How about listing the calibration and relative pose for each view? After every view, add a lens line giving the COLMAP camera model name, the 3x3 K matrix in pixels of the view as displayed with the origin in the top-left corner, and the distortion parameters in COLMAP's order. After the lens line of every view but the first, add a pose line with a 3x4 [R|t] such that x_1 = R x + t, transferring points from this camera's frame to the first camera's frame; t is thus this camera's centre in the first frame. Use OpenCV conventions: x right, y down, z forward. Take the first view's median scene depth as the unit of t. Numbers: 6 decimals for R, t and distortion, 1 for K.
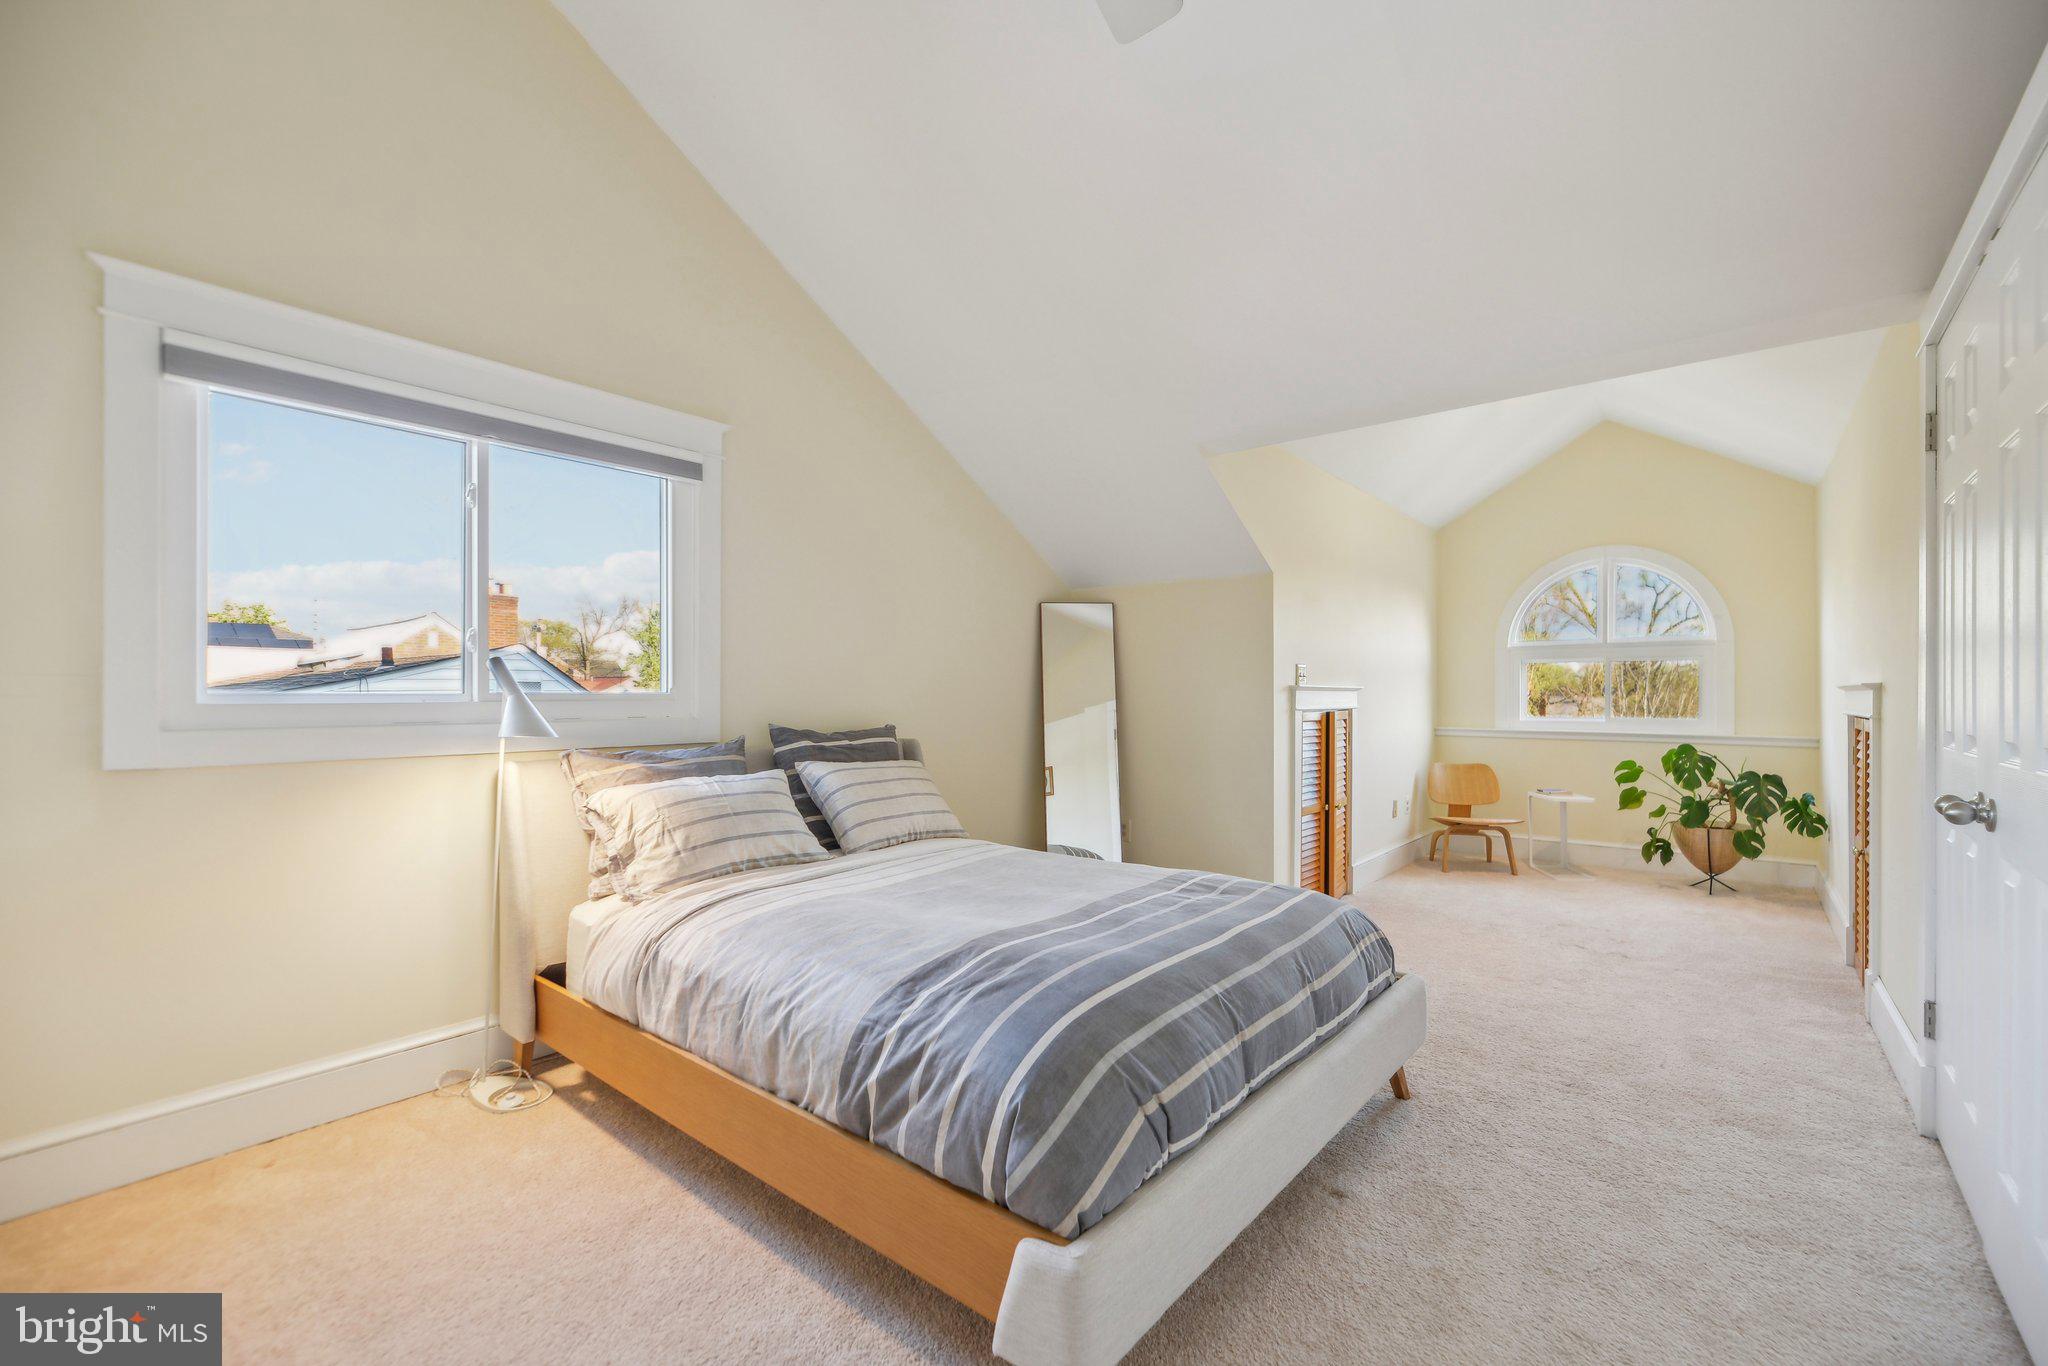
lens RADIAL K [[852.7, 0, 1045.7], [0, 852.7, 695.7], [0, 0, 1]] dist [0.001113, -0.000070]
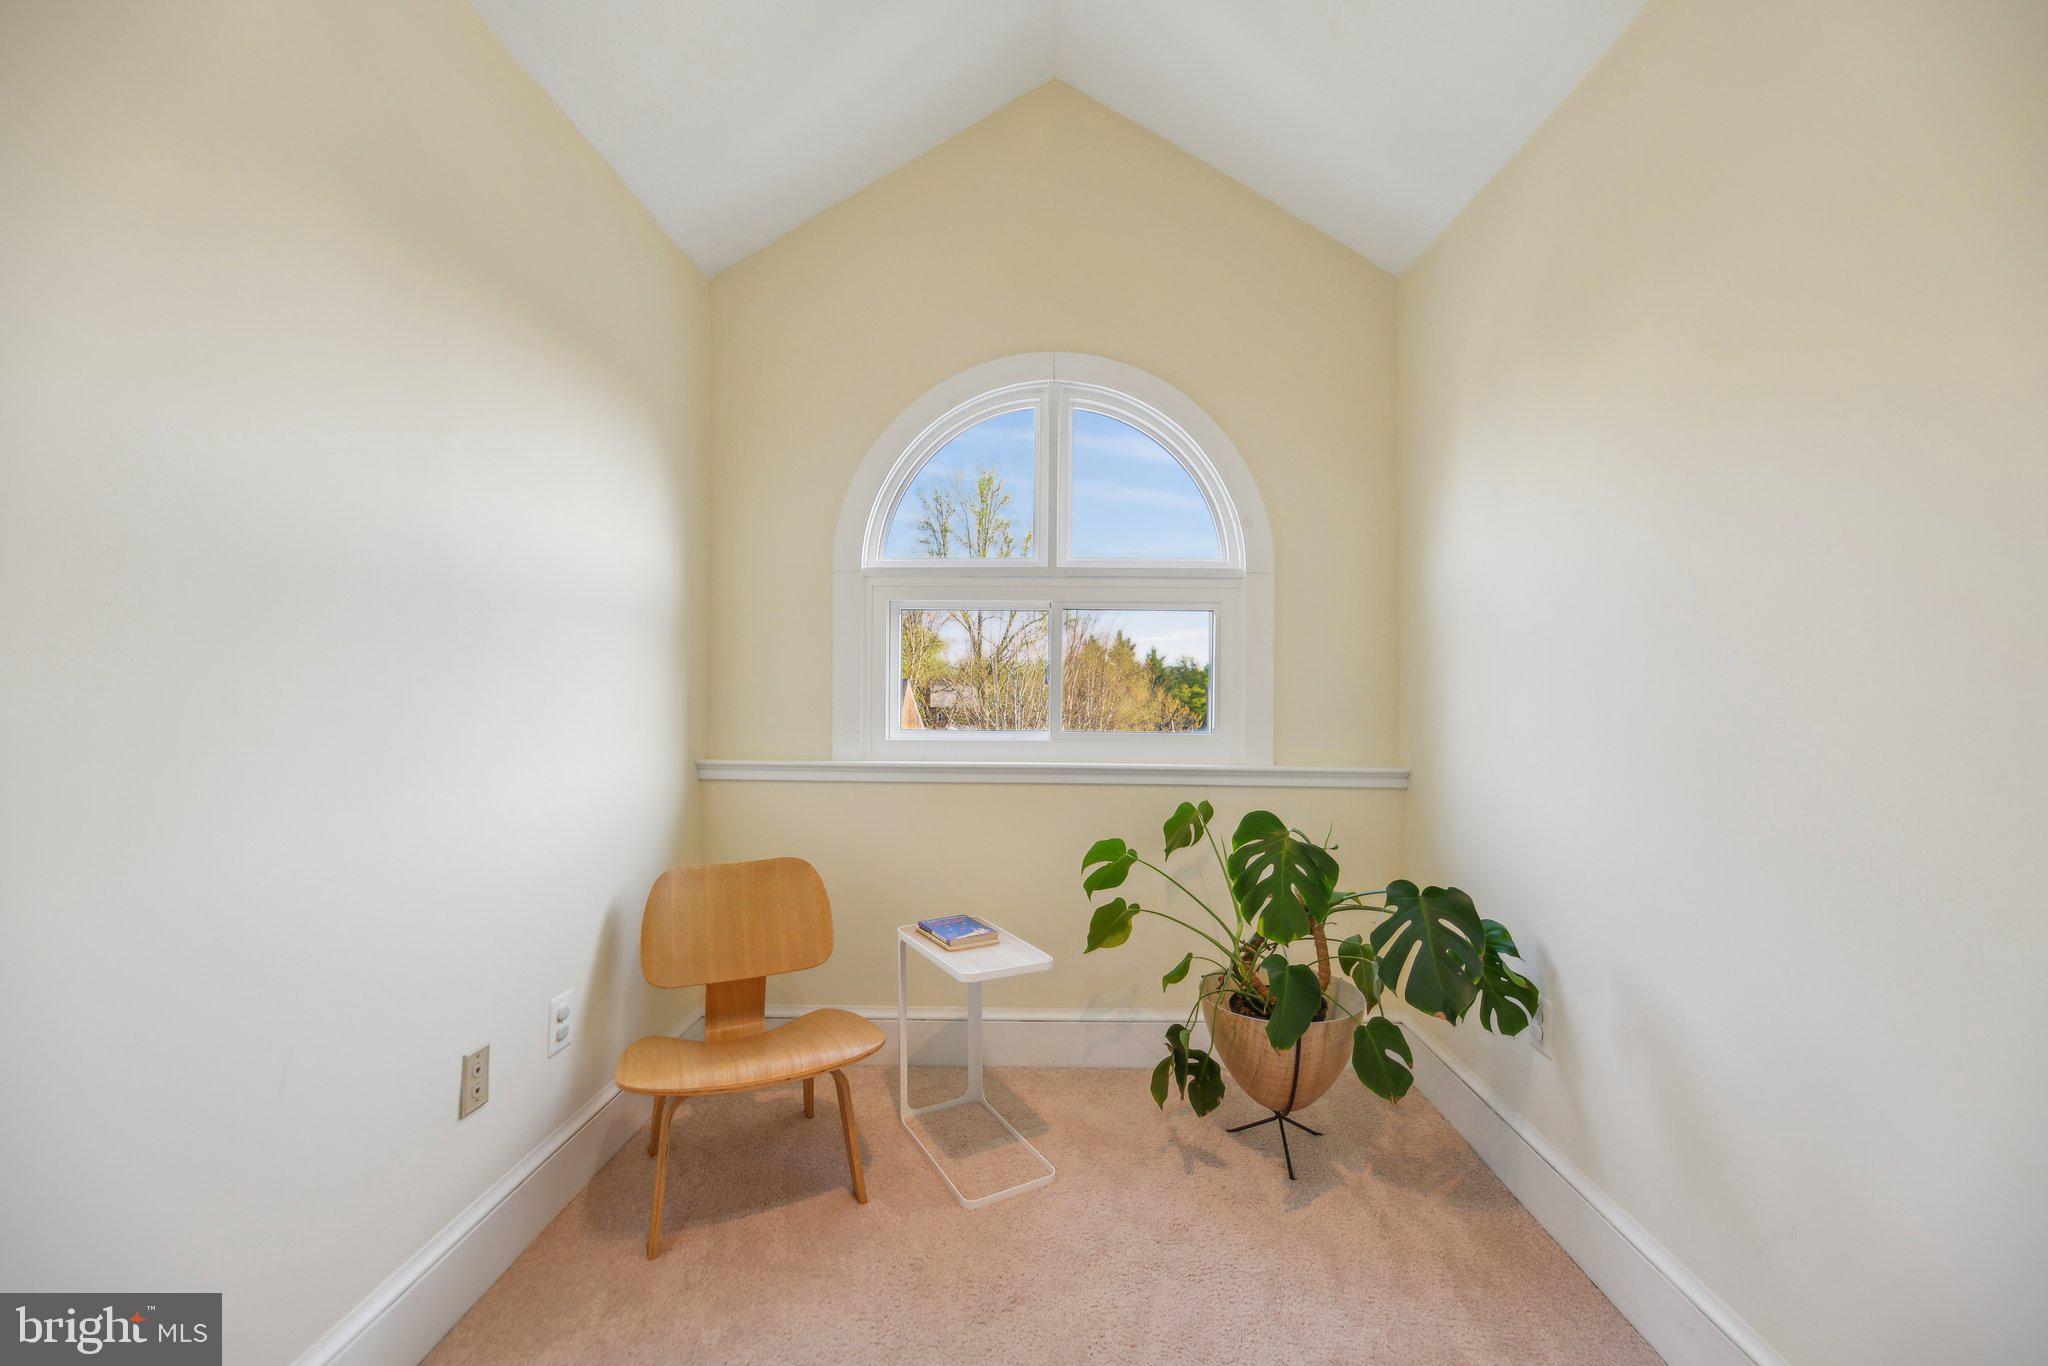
lens RADIAL K [[852.7, 0, 1045.7], [0, 852.7, 695.7], [0, 0, 1]] dist [0.001113, -0.000070]
pose [[0.787178, -0.003981, 0.616713, 0.398053], [-0.004576, 0.999914, 0.012295, 0.000425], [-0.616709, -0.012501, 0.787092, 0.687131]]
